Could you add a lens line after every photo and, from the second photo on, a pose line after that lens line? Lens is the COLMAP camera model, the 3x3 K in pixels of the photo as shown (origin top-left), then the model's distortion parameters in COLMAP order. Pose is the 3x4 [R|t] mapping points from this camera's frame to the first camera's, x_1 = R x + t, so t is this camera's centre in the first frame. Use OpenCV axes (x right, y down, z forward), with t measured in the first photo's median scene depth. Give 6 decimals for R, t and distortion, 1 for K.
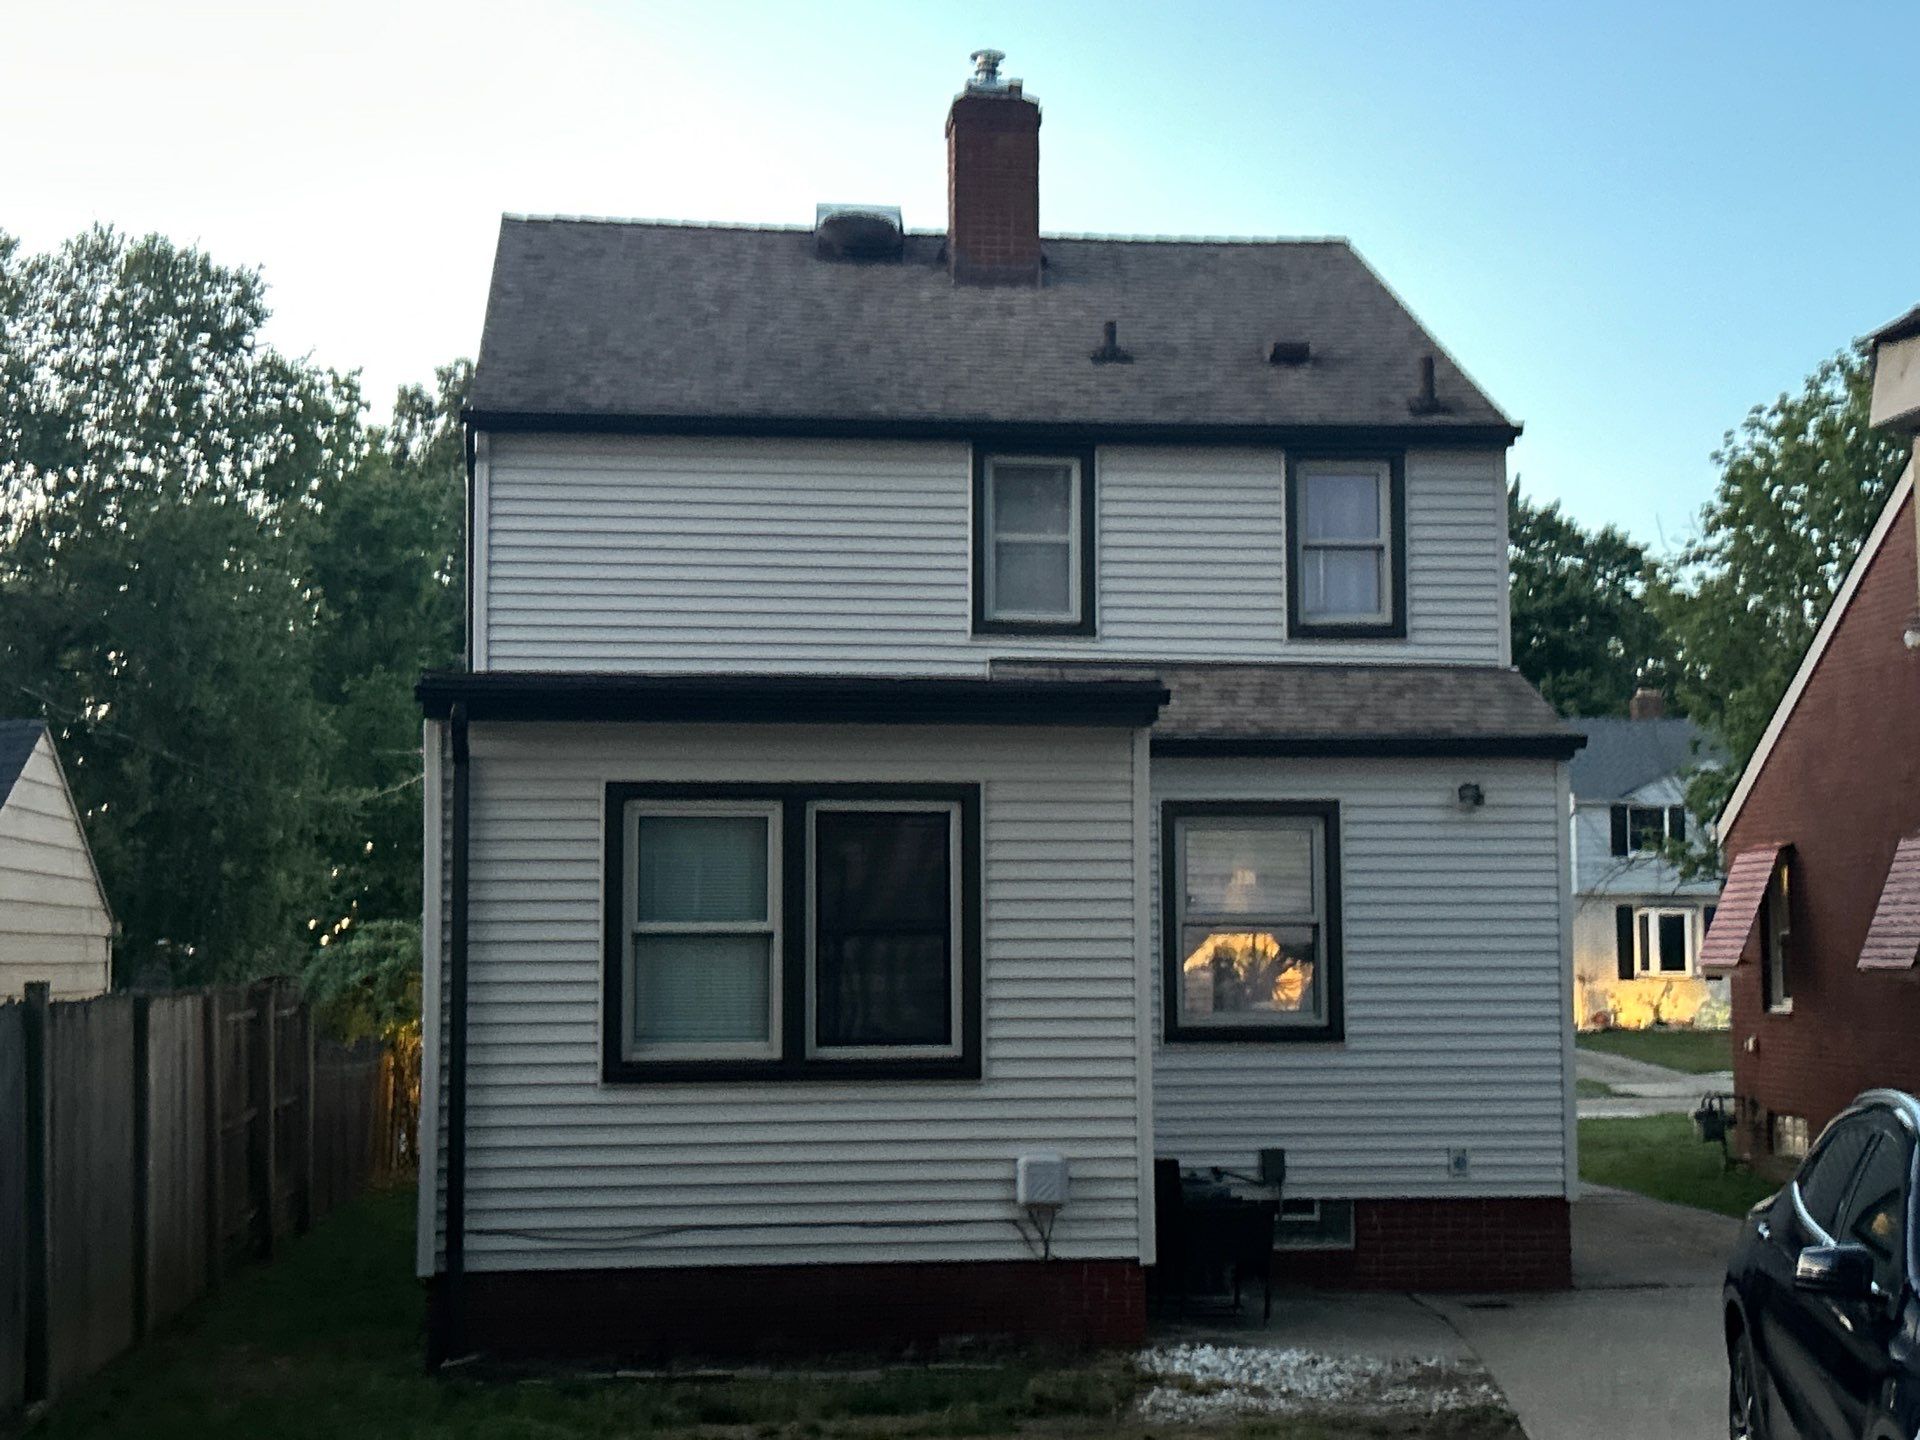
lens RADIAL K [[2589.5, 0, 958.5], [0, 2589.5, 723.6], [0, 0, 1]] dist [0.054267, 0.000000]
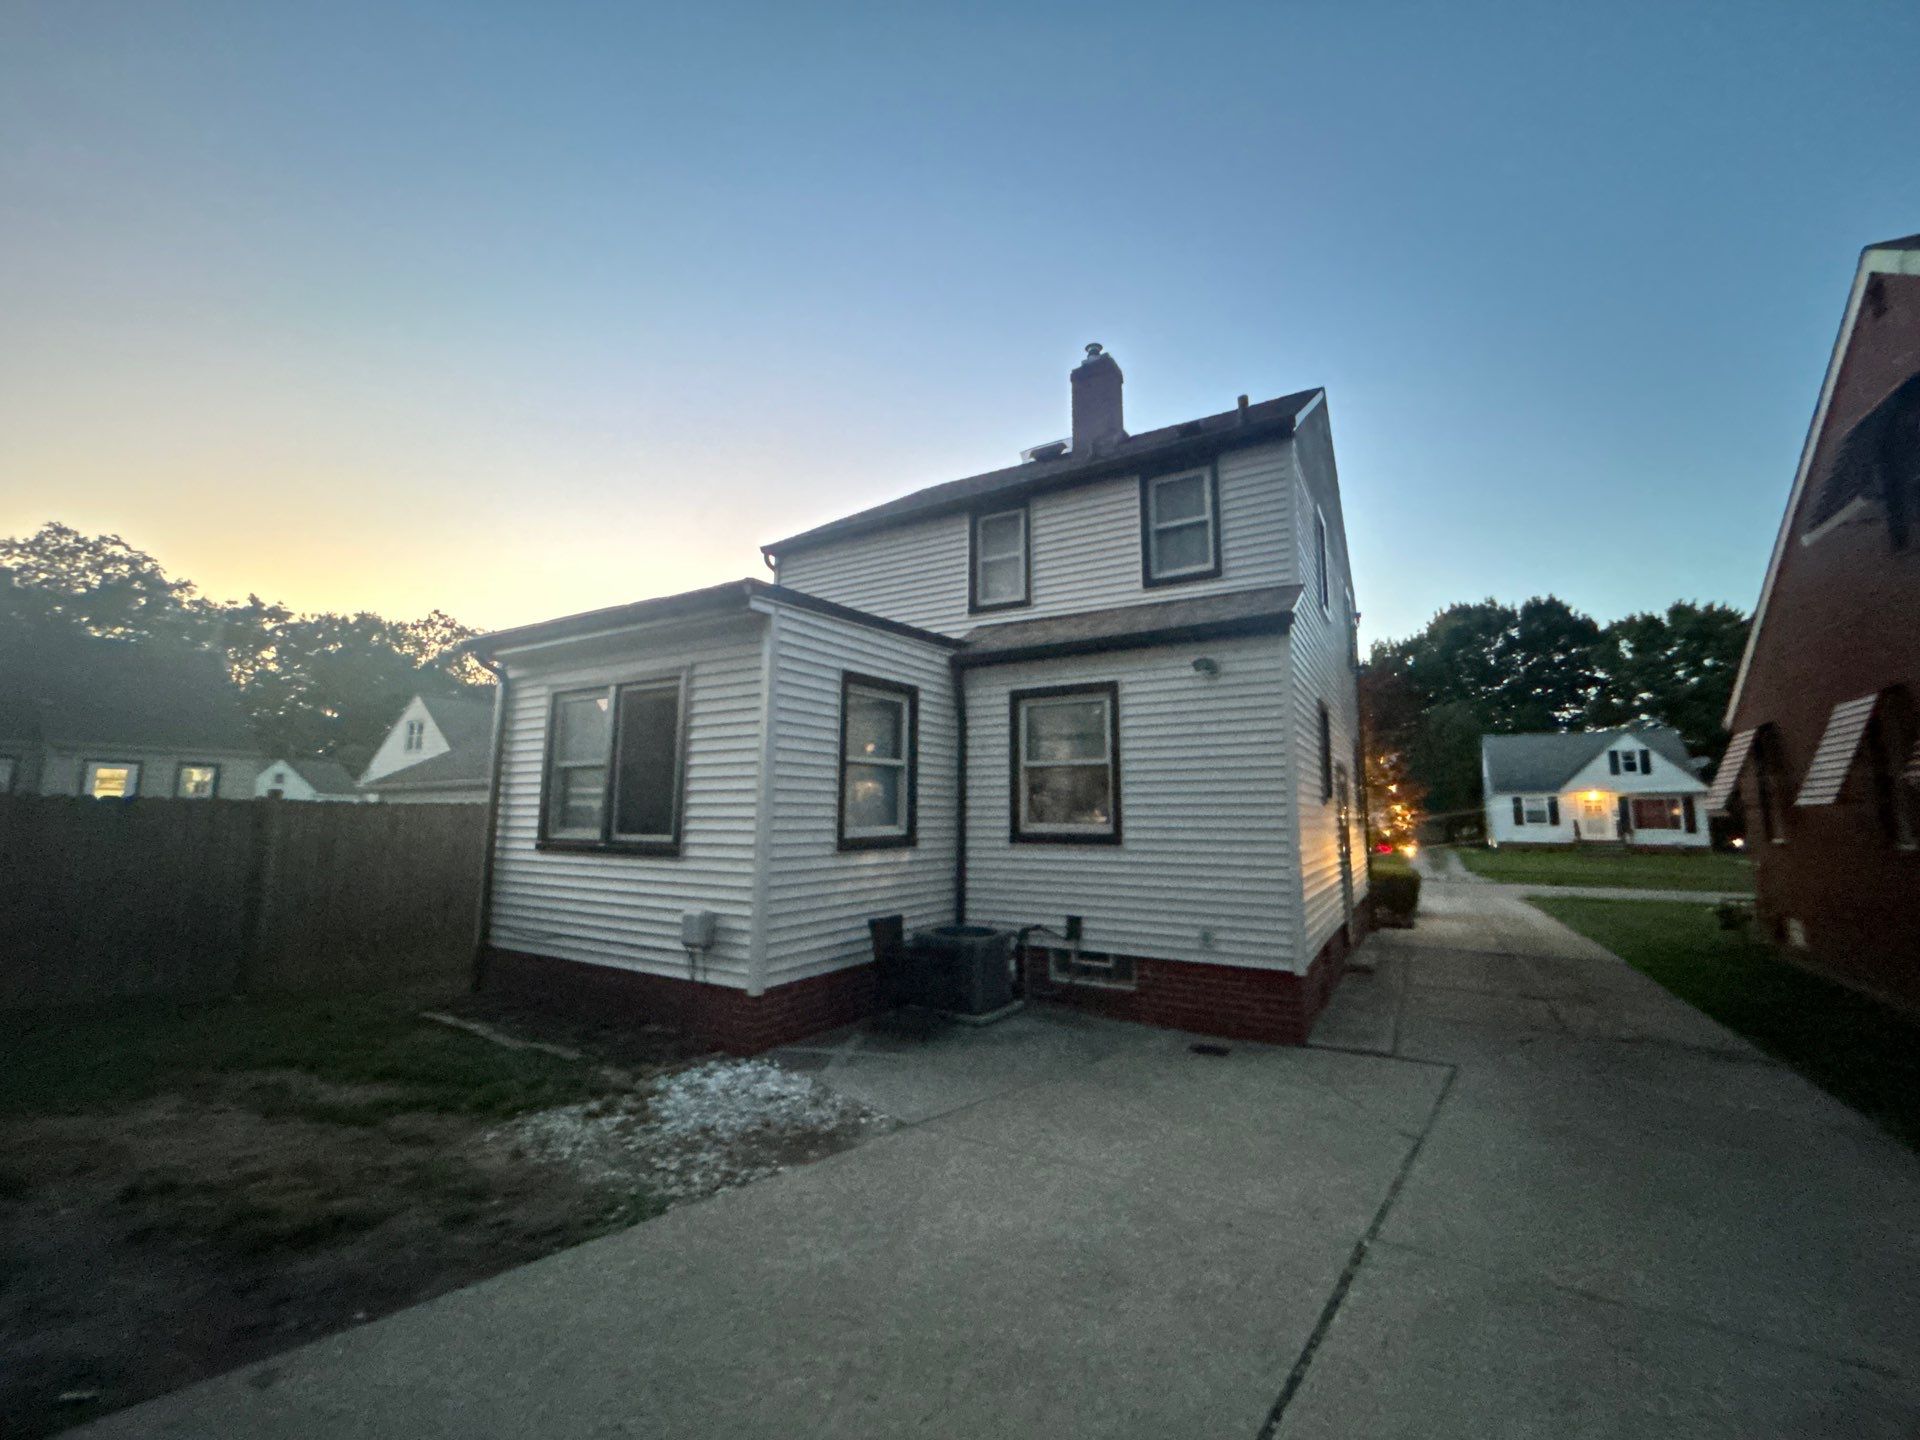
lens RADIAL K [[772.4, 0, 957.1], [0, 772.4, 713.5], [0, 0, 1]] dist [0.002626, 0.000308]
pose [[0.788336, -0.074987, -0.610657, 0.344072], [0.046002, 0.996950, -0.063036, 0.072580], [0.613522, 0.021602, 0.789382, 0.601882]]
